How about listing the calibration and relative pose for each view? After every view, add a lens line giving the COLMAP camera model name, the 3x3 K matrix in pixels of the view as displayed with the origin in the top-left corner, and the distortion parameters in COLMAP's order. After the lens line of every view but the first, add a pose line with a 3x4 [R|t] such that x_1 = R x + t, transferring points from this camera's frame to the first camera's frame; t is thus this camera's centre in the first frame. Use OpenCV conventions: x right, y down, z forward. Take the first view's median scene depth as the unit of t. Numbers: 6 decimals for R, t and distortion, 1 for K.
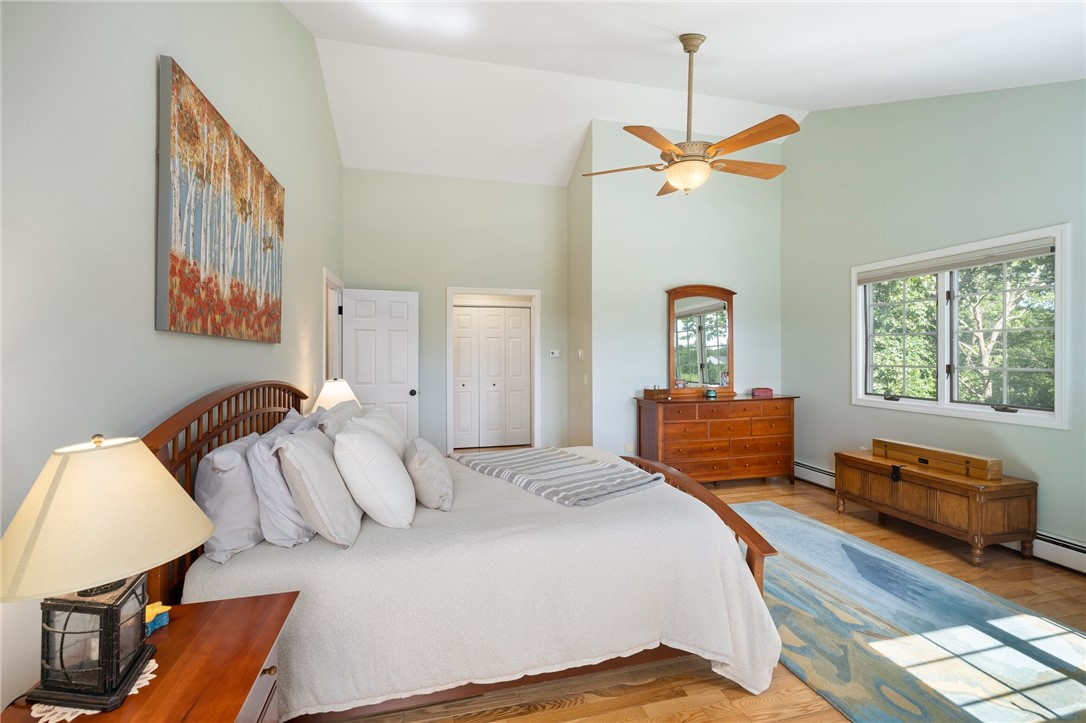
lens RADIAL K [[473.9, 0, 543.6], [0, 473.9, 354.5], [0, 0, 1]] dist [-0.001529, -0.001135]
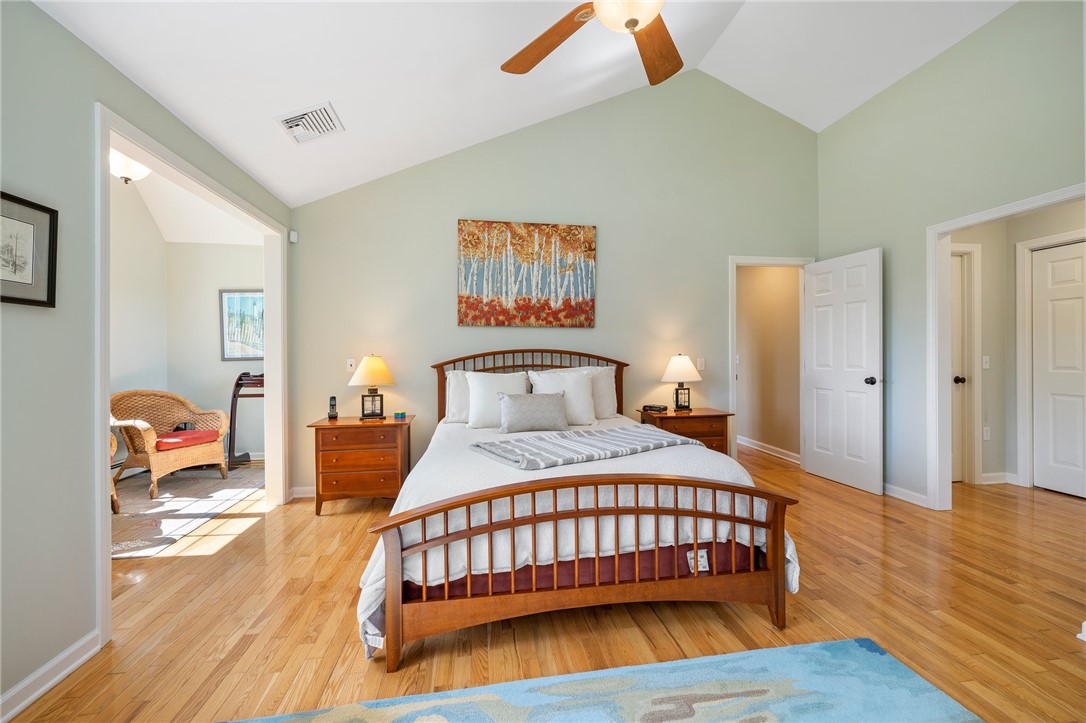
lens RADIAL K [[438.8, 0, 543.0], [0, 438.8, 354.3], [0, 0, 1]] dist [-0.000985, 0.000079]
pose [[-0.101971, 0.009416, -0.994743, 1.326510], [0.005290, 0.999946, 0.008922, 0.075365], [0.994773, -0.004353, -0.102015, 1.456907]]
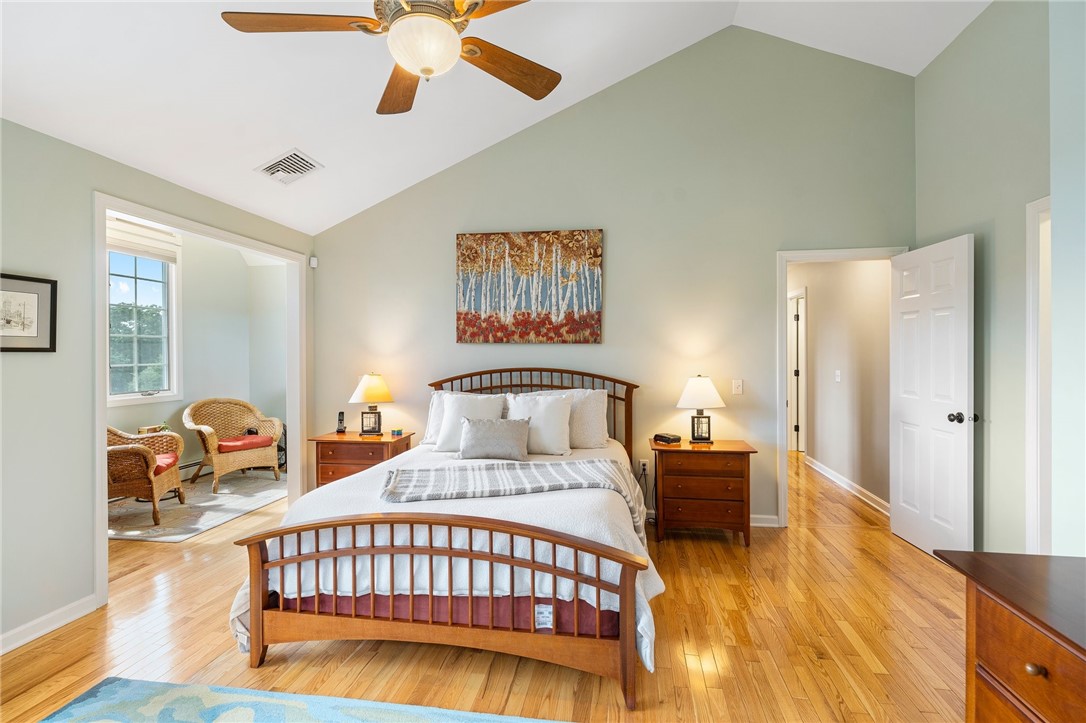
lens RADIAL K [[504.0, 0, 538.7], [0, 504.0, 356.7], [0, 0, 1]] dist [0.000454, -0.000977]
pose [[-0.406038, 0.015332, -0.913728, 1.274714], [0.006487, 0.999882, 0.013895, -0.009587], [0.913833, -0.000285, -0.406090, 2.127948]]
